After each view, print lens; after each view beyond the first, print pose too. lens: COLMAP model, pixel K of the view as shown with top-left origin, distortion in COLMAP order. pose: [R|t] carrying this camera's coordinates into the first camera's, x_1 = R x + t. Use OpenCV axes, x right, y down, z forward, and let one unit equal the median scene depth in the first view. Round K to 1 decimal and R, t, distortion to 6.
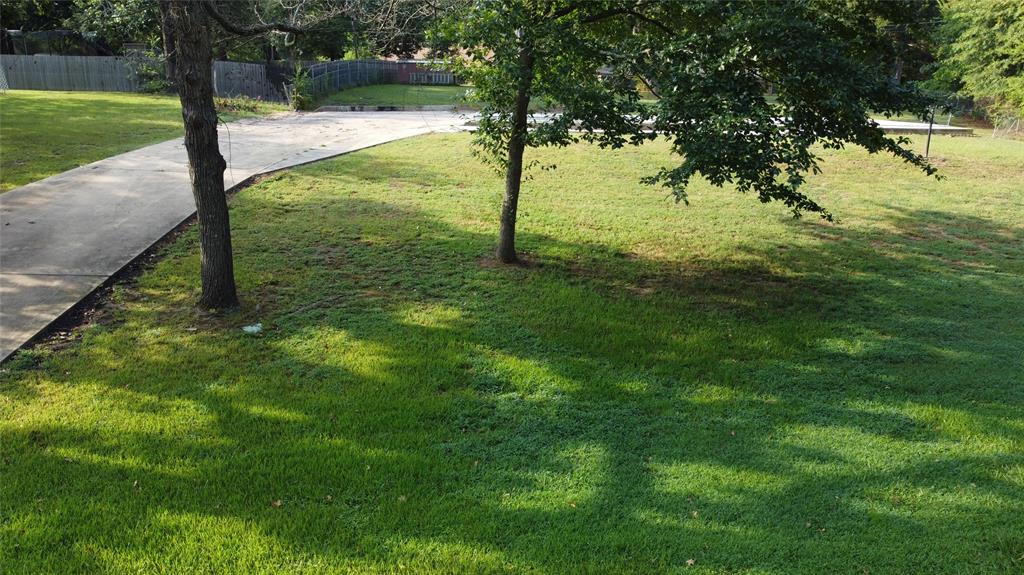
lens RADIAL K [[775.1, 0, 513.7], [0, 775.1, 284.0], [0, 0, 1]] dist [-0.002029, -0.004483]
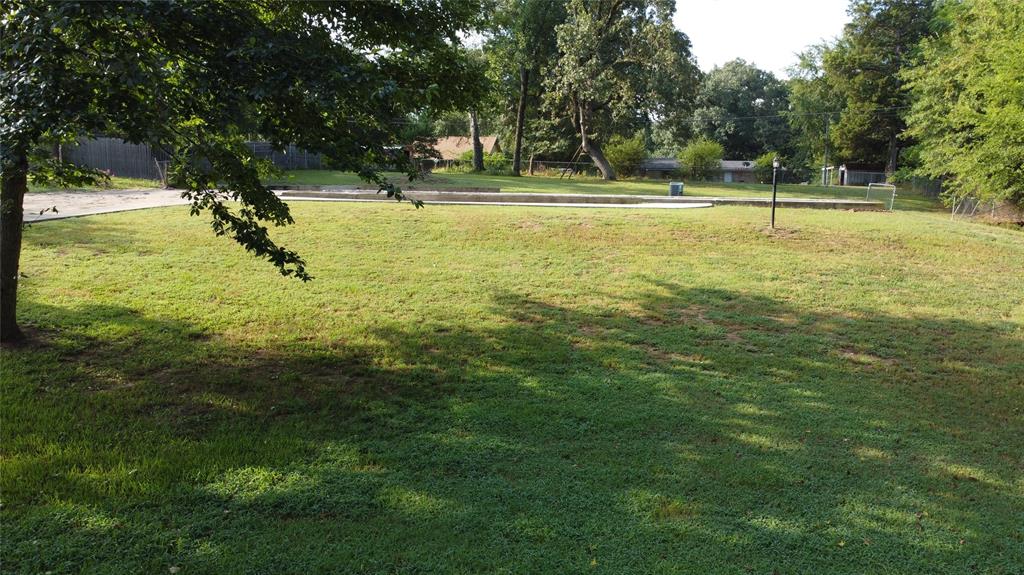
lens RADIAL K [[775.1, 0, 515.3], [0, 775.1, 282.2], [0, 0, 1]] dist [-0.002029, -0.004483]
pose [[0.996559, 0.007543, -0.082544, 0.570185], [-0.017785, 0.992115, -0.124063, -0.021684], [0.080957, 0.125104, 0.988835, 0.339924]]
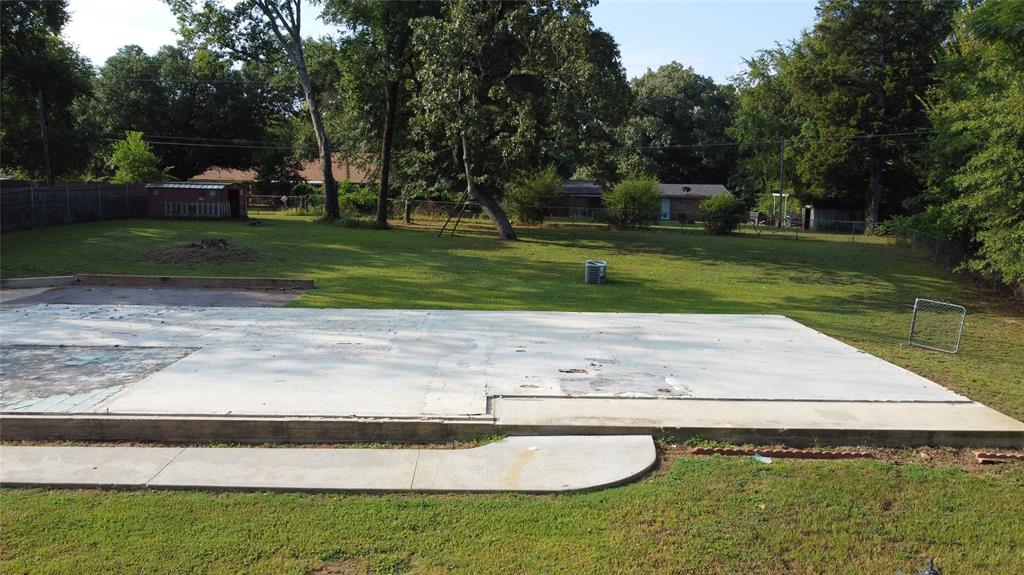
lens RADIAL K [[775.1, 0, 516.5], [0, 775.1, 283.3], [0, 0, 1]] dist [-0.002029, -0.004483]
pose [[0.999999, -0.001383, -0.000497, 0.735172], [0.001314, 0.992725, -0.120394, -0.482251], [0.000660, 0.120393, 0.992726, 1.329494]]
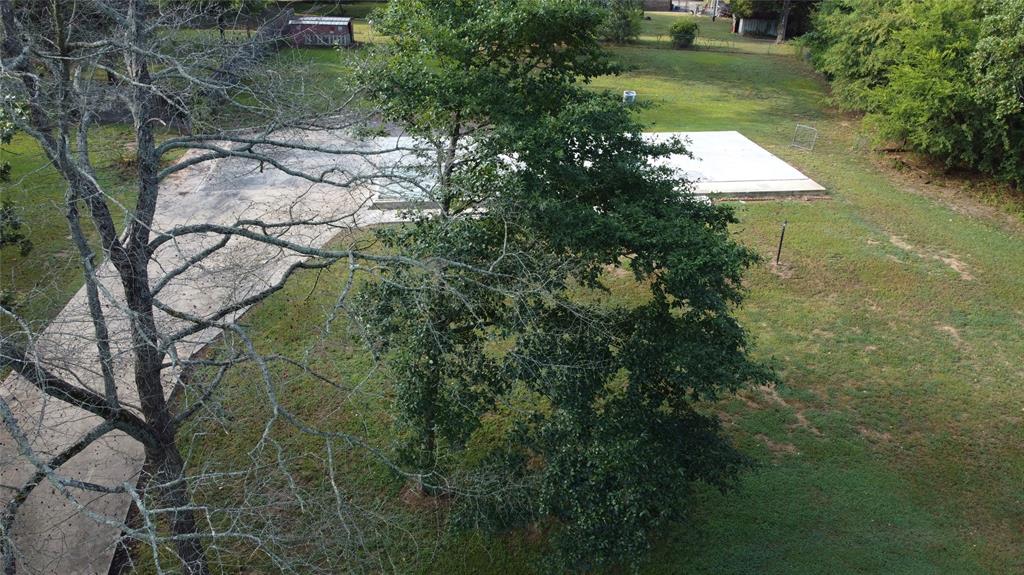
lens RADIAL K [[775.1, 0, 515.1], [0, 775.1, 282.9], [0, 0, 1]] dist [-0.002029, -0.004483]
pose [[0.992296, -0.054174, 0.111419, 0.014185], [0.029599, 0.976951, 0.211402, -0.681015], [-0.120304, -0.206476, 0.971028, -0.164131]]
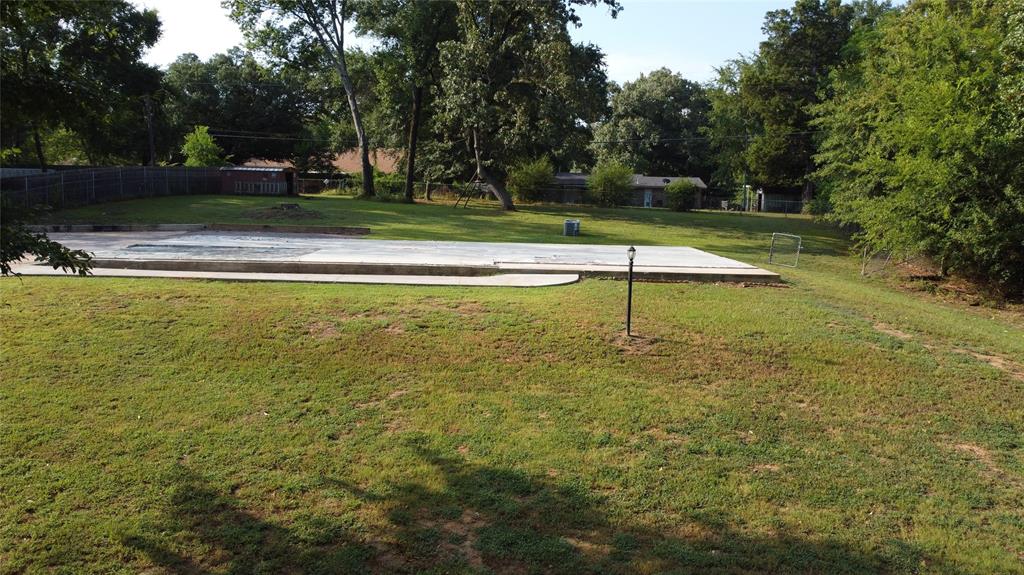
lens RADIAL K [[775.1, 0, 517.9], [0, 775.1, 282.8], [0, 0, 1]] dist [-0.002029, -0.004483]
pose [[0.999986, 0.004650, -0.002474, 0.755340], [-0.004919, 0.992363, -0.123253, -0.229394], [0.001882, 0.123264, 0.992372, 0.641784]]
